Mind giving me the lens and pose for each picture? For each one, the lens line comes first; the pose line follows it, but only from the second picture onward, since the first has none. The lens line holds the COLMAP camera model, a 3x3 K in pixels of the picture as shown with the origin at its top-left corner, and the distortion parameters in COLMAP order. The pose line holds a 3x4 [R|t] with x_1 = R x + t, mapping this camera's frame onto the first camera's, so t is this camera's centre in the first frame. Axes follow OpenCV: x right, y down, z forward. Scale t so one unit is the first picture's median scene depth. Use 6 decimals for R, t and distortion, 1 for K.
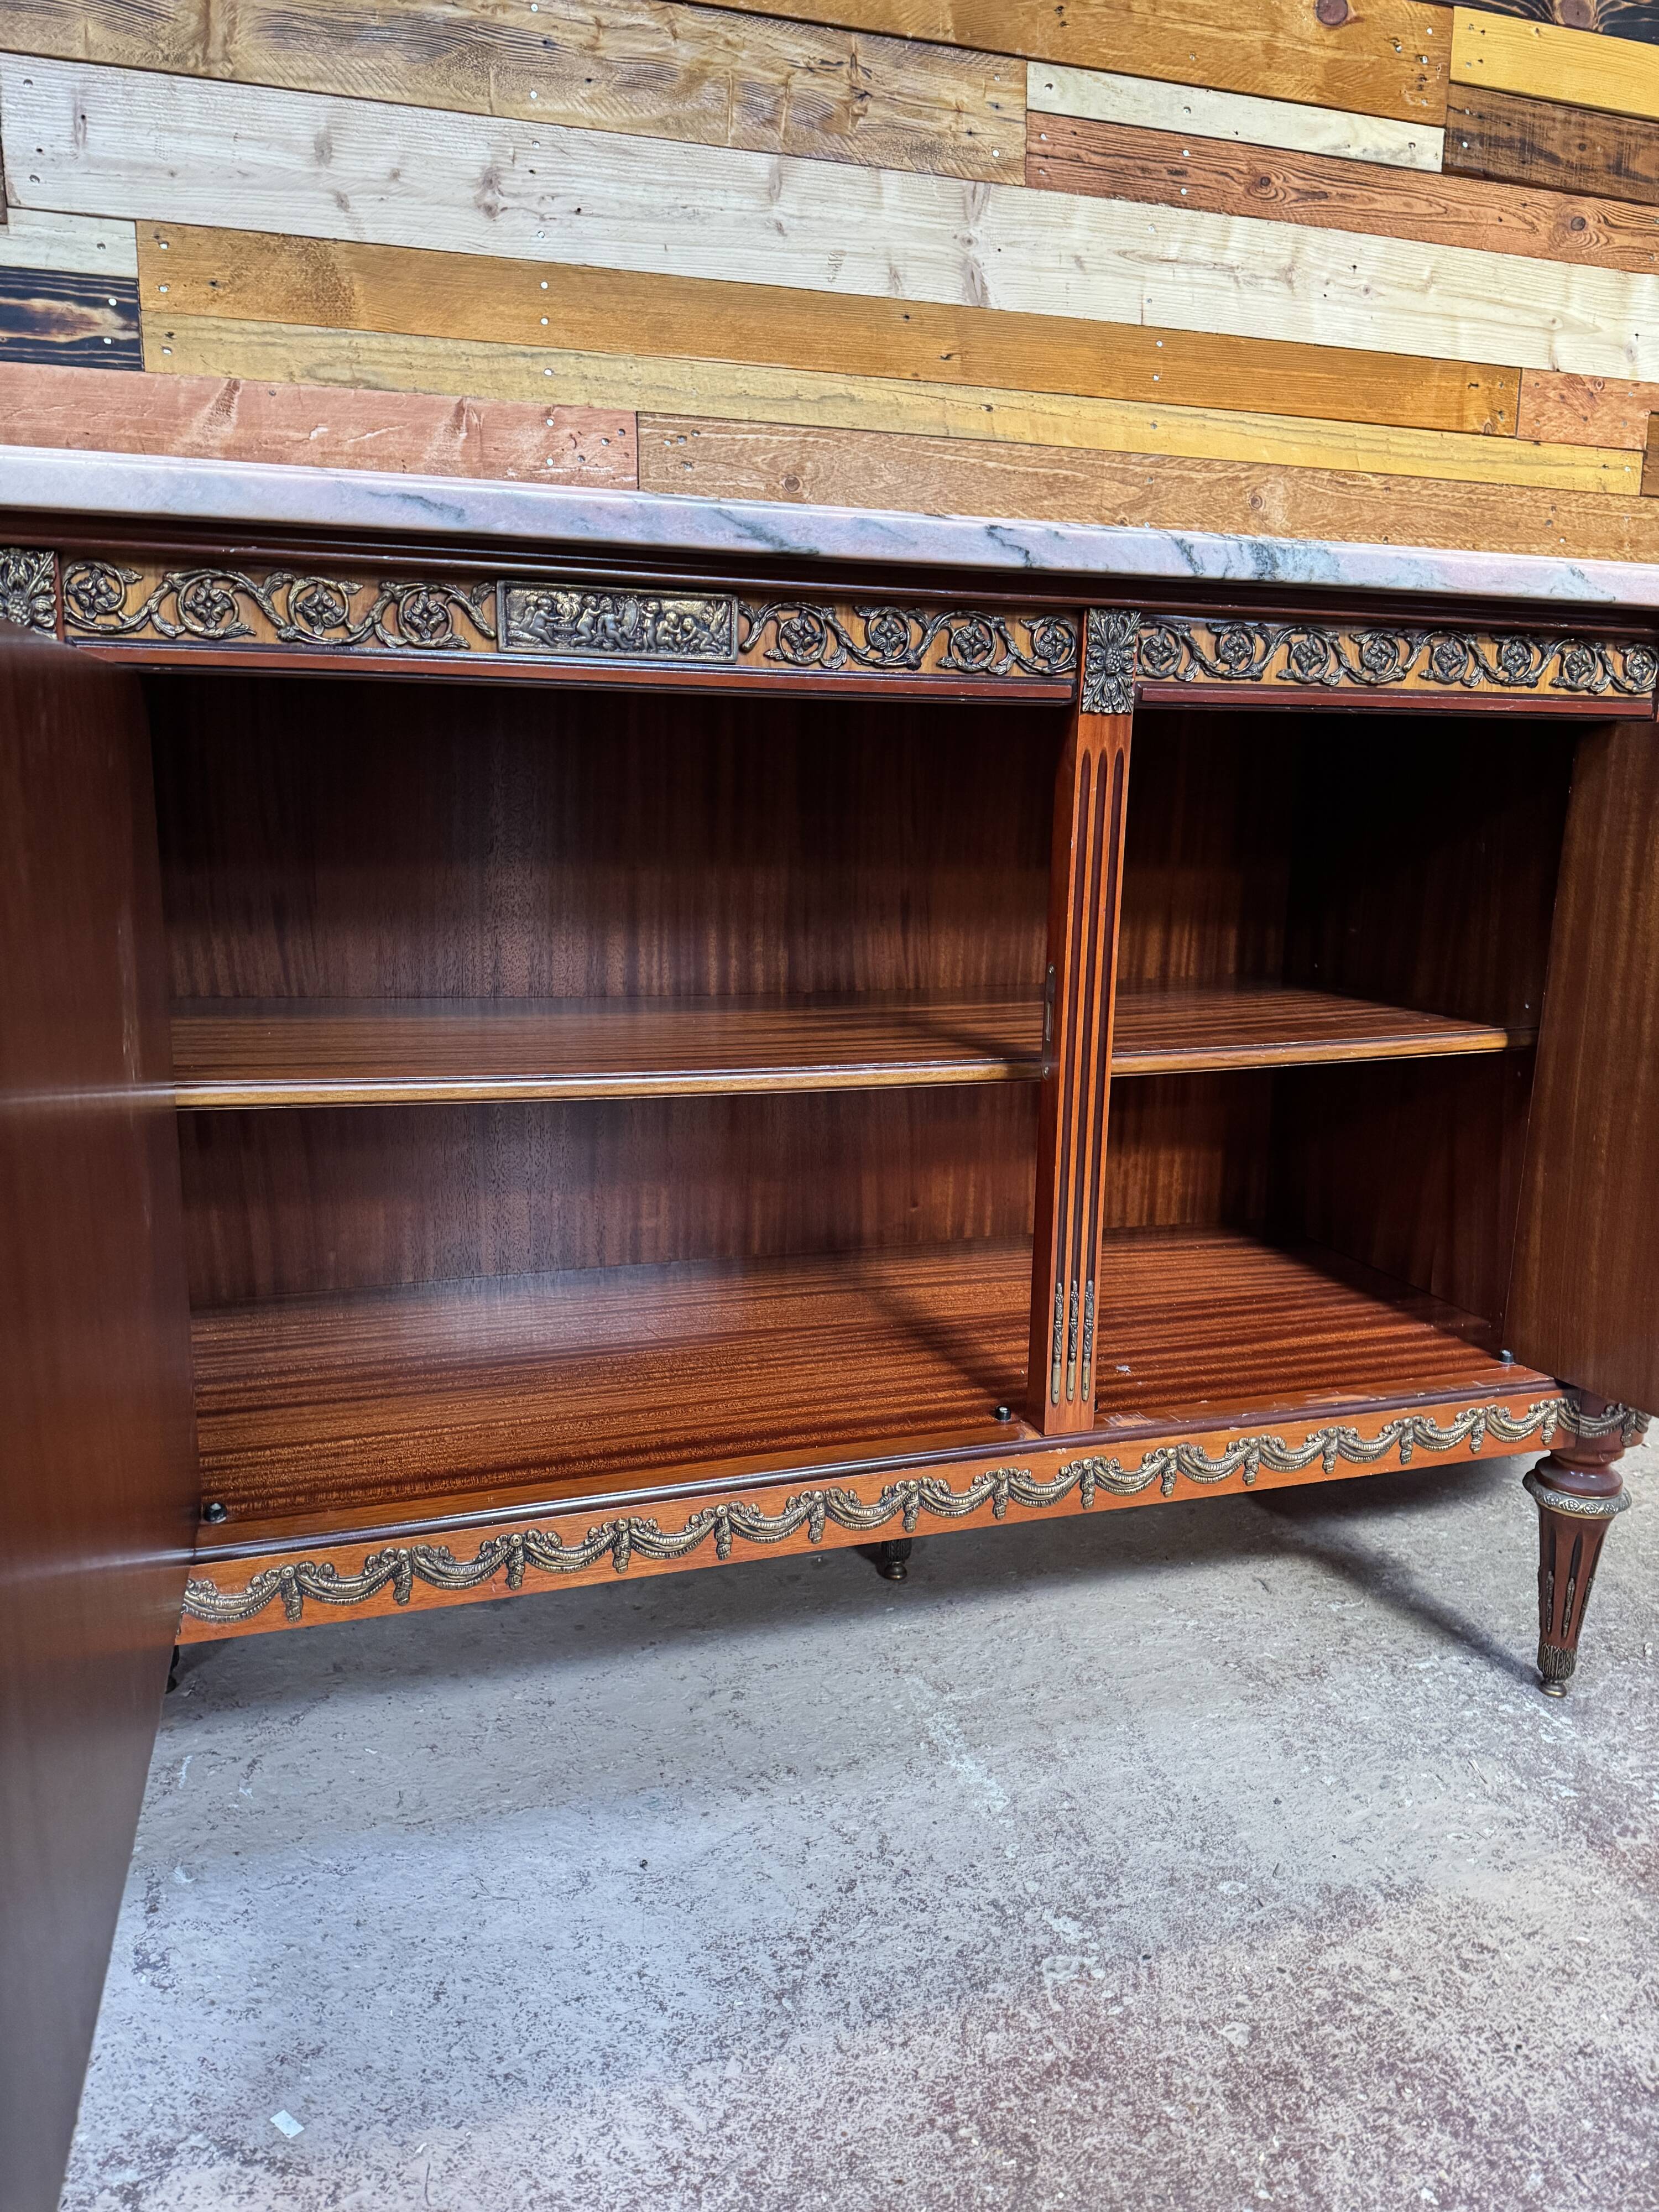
lens RADIAL K [[1569.7, 0, 838.4], [0, 1569.7, 1091.6], [0, 0, 1]] dist [0.013491, -0.022667]
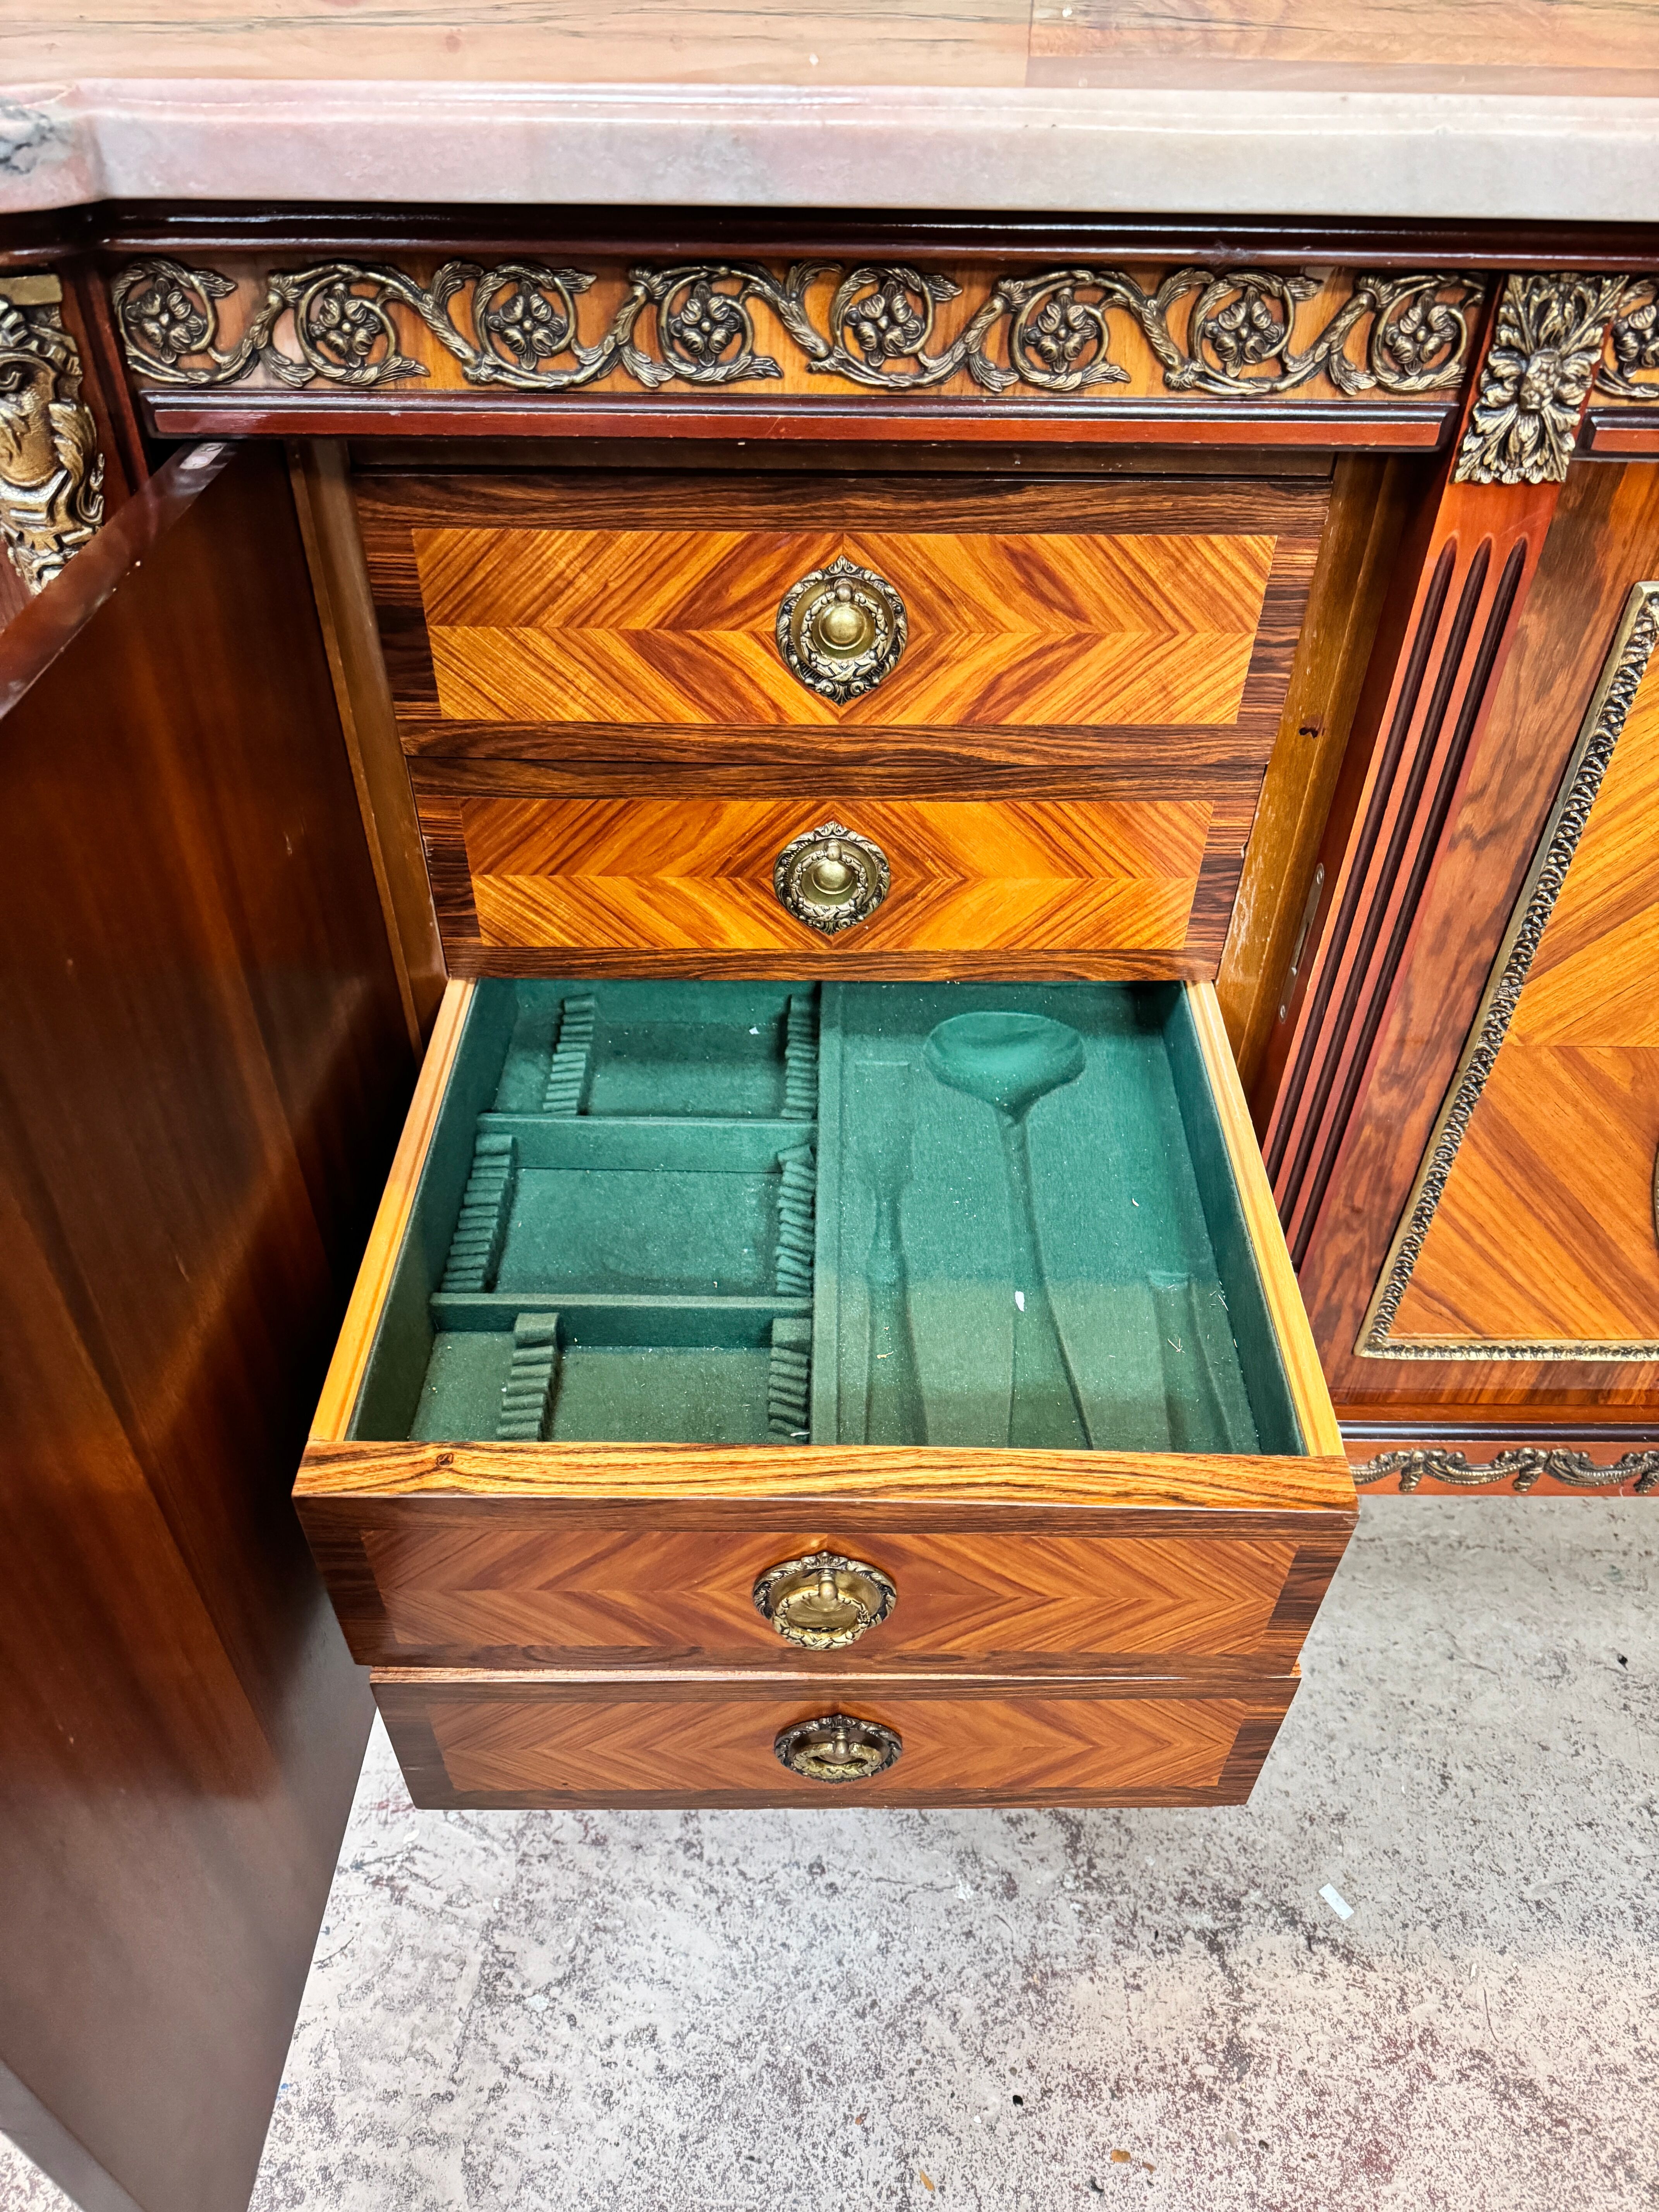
lens RADIAL K [[1569.7, 0, 818.3], [0, 1569.7, 1099.7], [0, 0, 1]] dist [0.013491, -0.022667]
pose [[0.949744, 0.201125, -0.239863, -0.434074], [-0.057147, 0.864797, 0.498859, -0.261761], [0.307766, -0.460081, 0.832830, 0.204768]]
